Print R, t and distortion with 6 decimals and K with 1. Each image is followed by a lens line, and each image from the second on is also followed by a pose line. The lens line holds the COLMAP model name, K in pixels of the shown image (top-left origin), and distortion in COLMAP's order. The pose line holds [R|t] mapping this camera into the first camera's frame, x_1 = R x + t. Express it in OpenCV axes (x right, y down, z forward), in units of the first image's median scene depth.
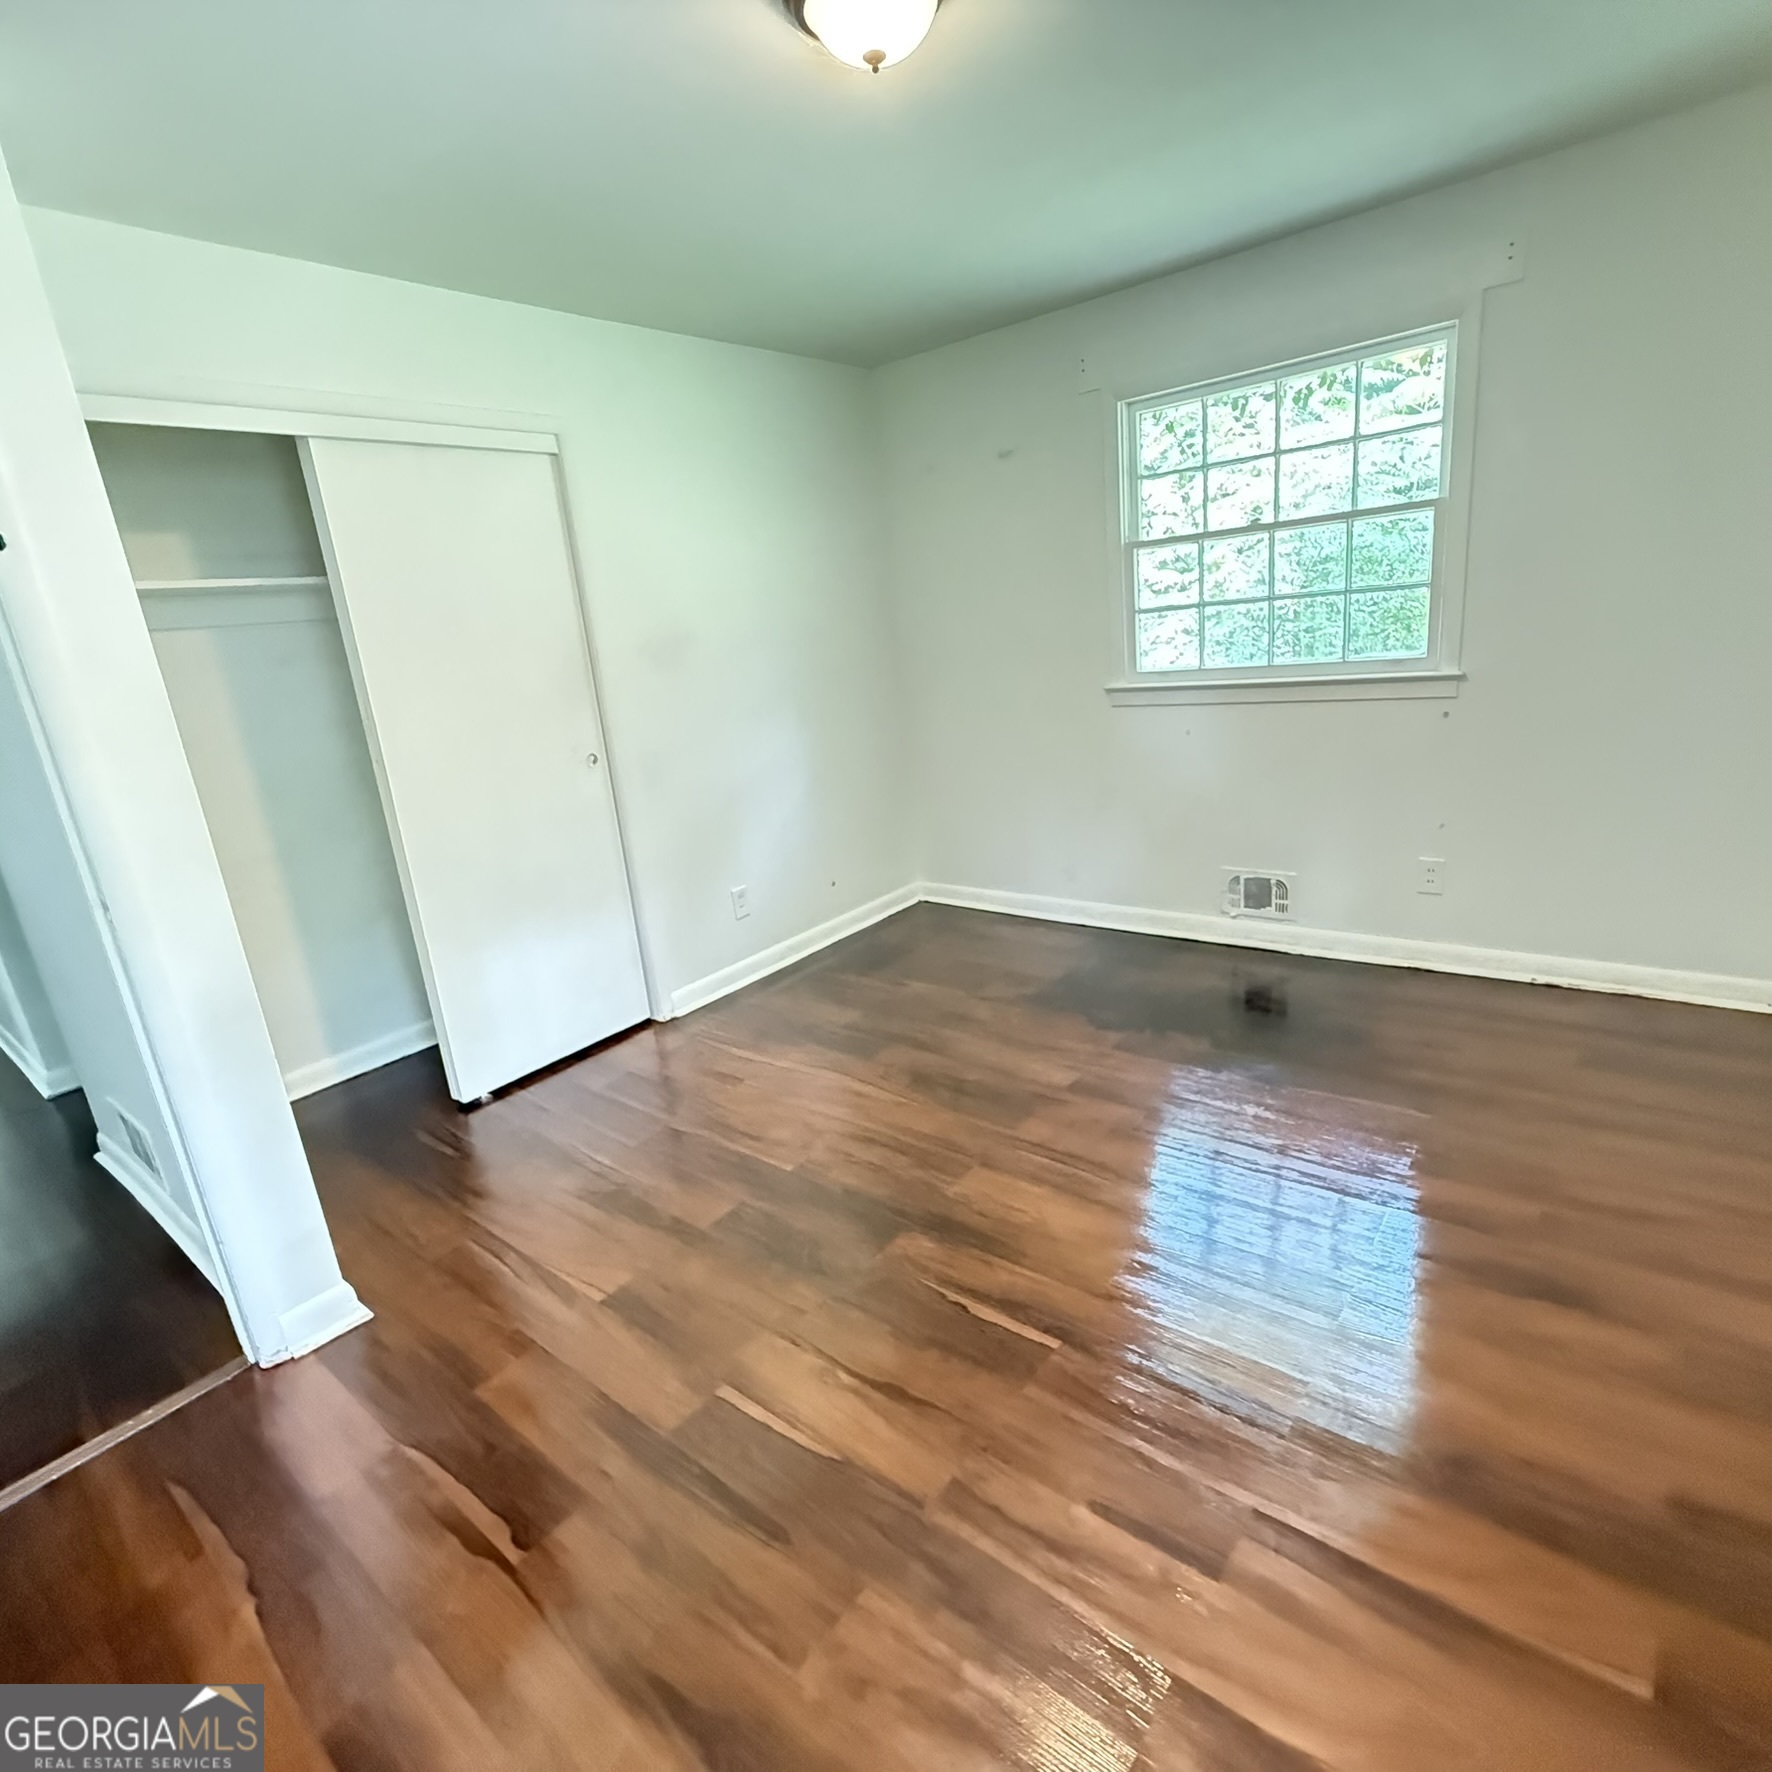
lens RADIAL K [[950.9, 0, 883.4], [0, 950.9, 882.6], [0, 0, 1]] dist [0.004300, -0.001475]
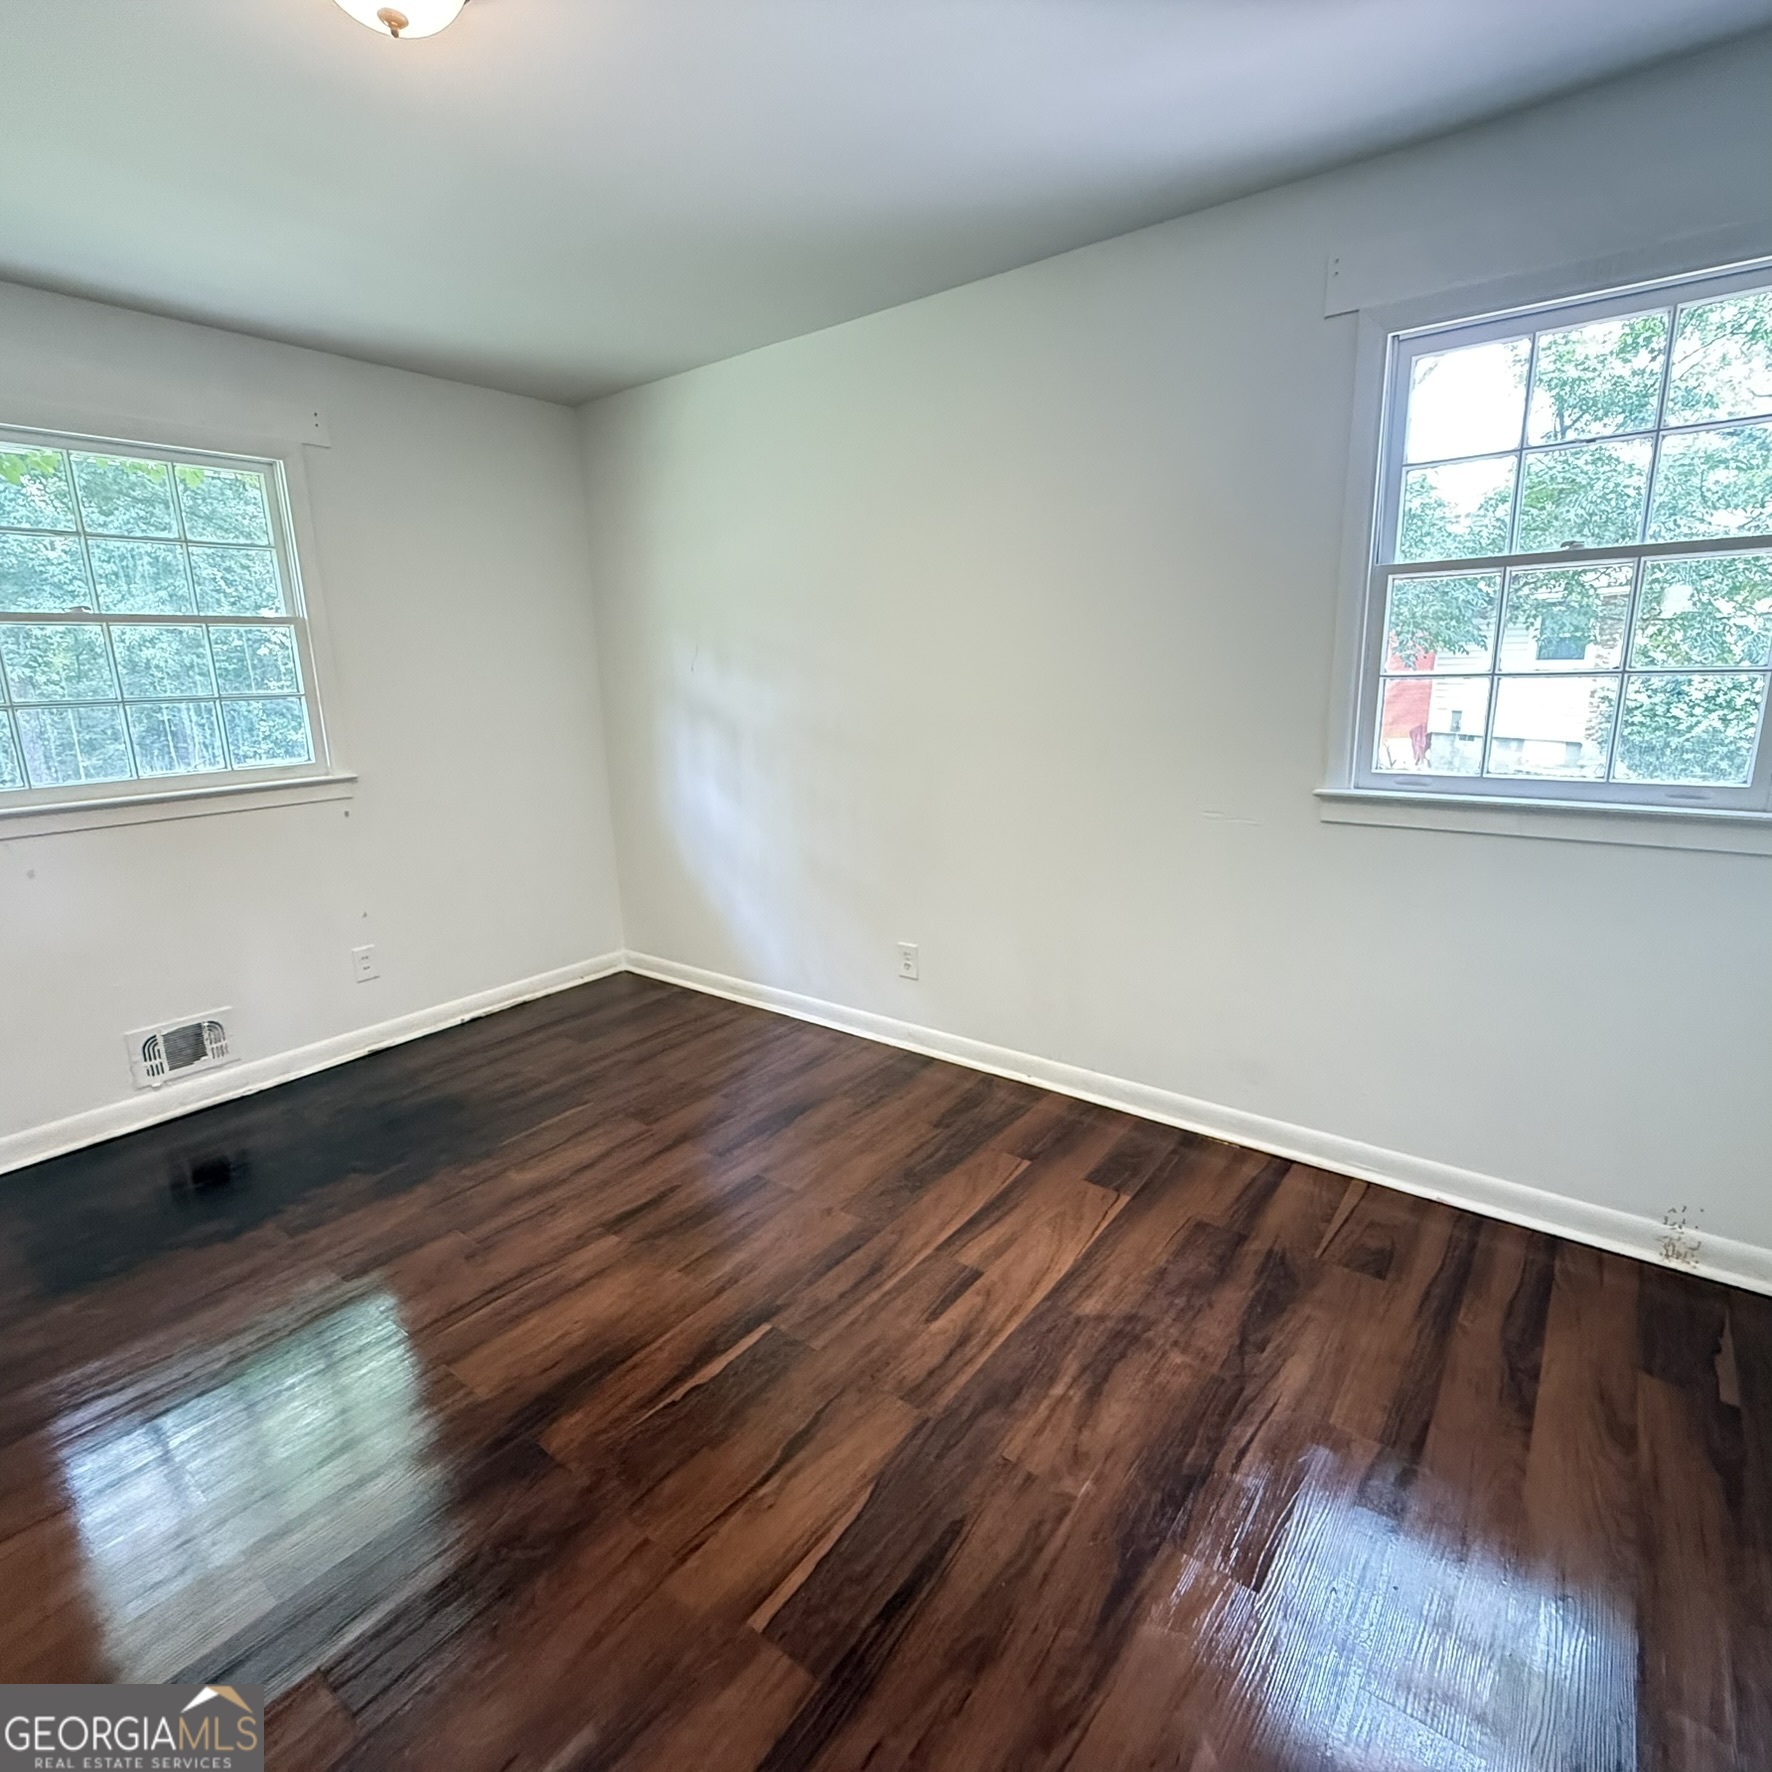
lens RADIAL K [[950.9, 0, 883.4], [0, 950.9, 882.6], [0, 0, 1]] dist [0.004300, -0.001475]
pose [[-0.023998, -0.126870, 0.991629, -0.529424], [0.293035, 0.947453, 0.128310, -0.064535], [-0.955800, 0.293661, 0.014440, 0.438550]]
